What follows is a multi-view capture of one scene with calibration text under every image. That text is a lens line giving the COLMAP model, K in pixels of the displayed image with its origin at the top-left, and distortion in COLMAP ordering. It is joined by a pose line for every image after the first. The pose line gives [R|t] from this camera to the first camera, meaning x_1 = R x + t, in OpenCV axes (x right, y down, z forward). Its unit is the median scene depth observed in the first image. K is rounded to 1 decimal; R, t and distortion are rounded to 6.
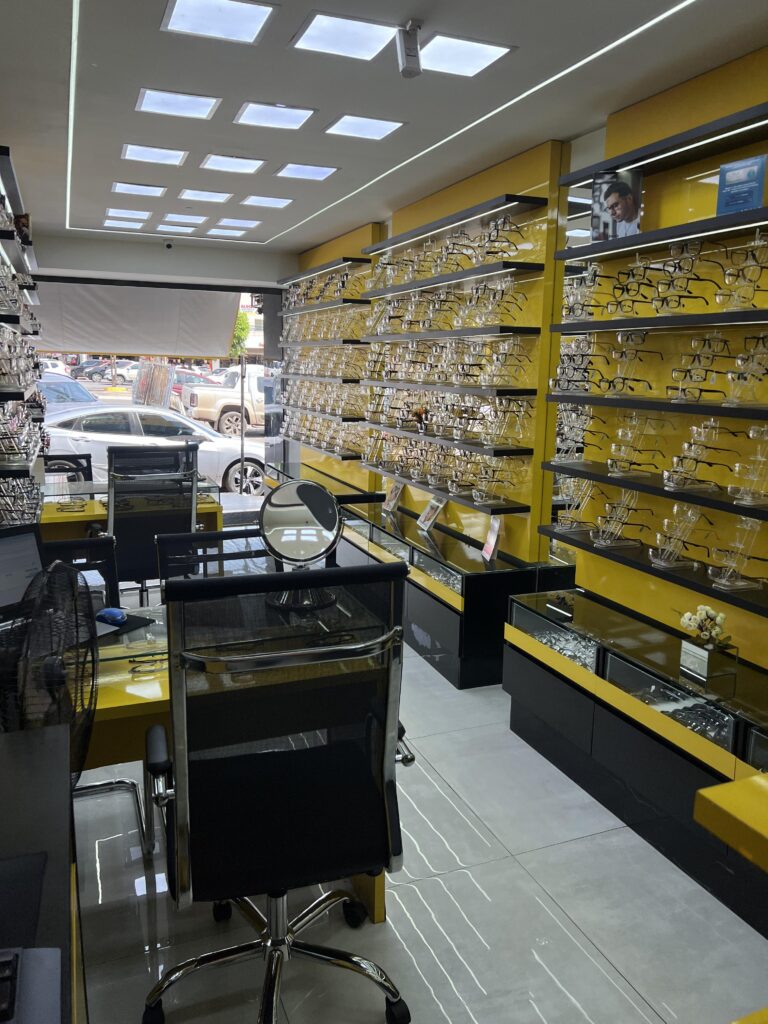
lens RADIAL K [[767.7, 0, 384.0], [0, 767.7, 512.0], [0, 0, 1]] dist [0.051267, -0.056374]
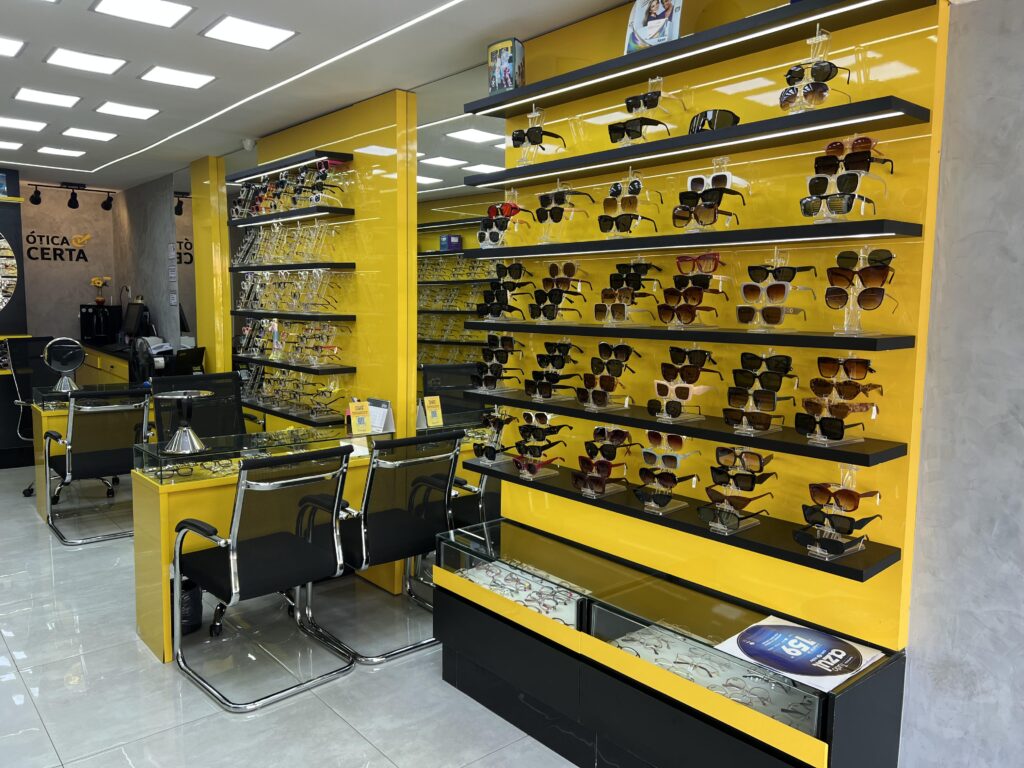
lens RADIAL K [[767.7, 0, 512.0], [0, 767.7, 384.0], [0, 0, 1]] dist [0.051267, -0.056374]
pose [[0.948565, -0.048380, 0.312863, -0.038666], [0.069744, 0.995909, -0.057455, -0.017279], [-0.308803, 0.076320, 0.948059, 0.083370]]
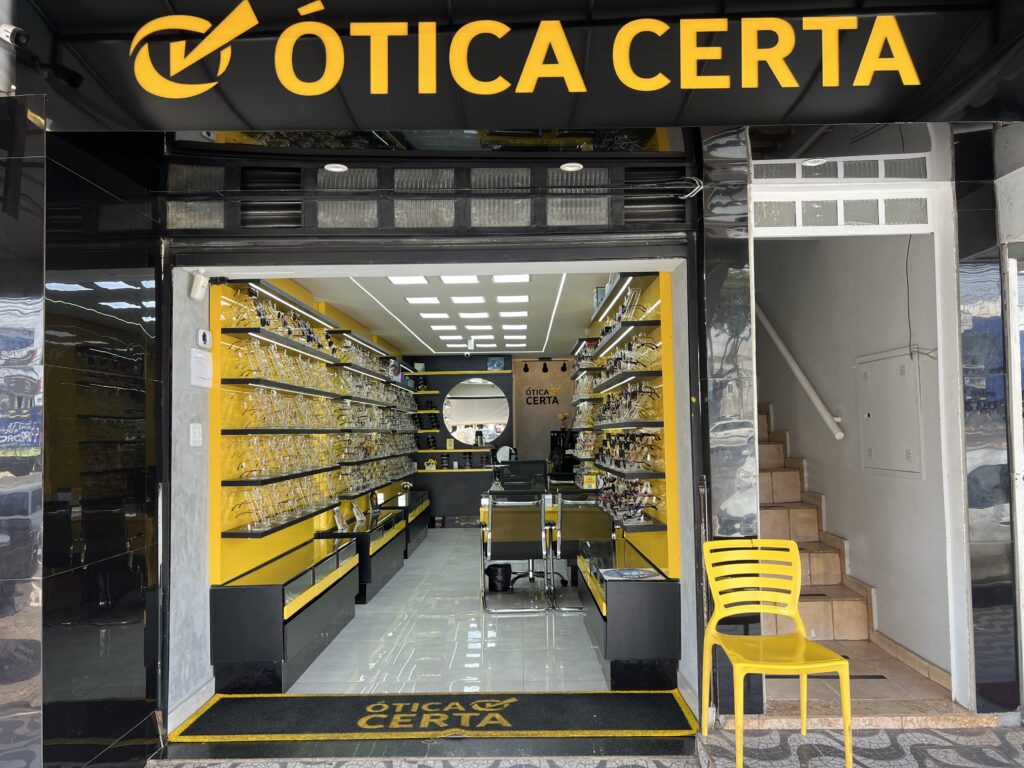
lens RADIAL K [[767.7, 0, 512.0], [0, 767.7, 384.0], [0, 0, 1]] dist [0.051267, -0.056374]
pose [[0.921094, -0.062582, -0.384278, 0.933139], [-0.034692, 0.969879, -0.241104, 0.252308], [0.387792, 0.235411, 0.891178, -0.943087]]
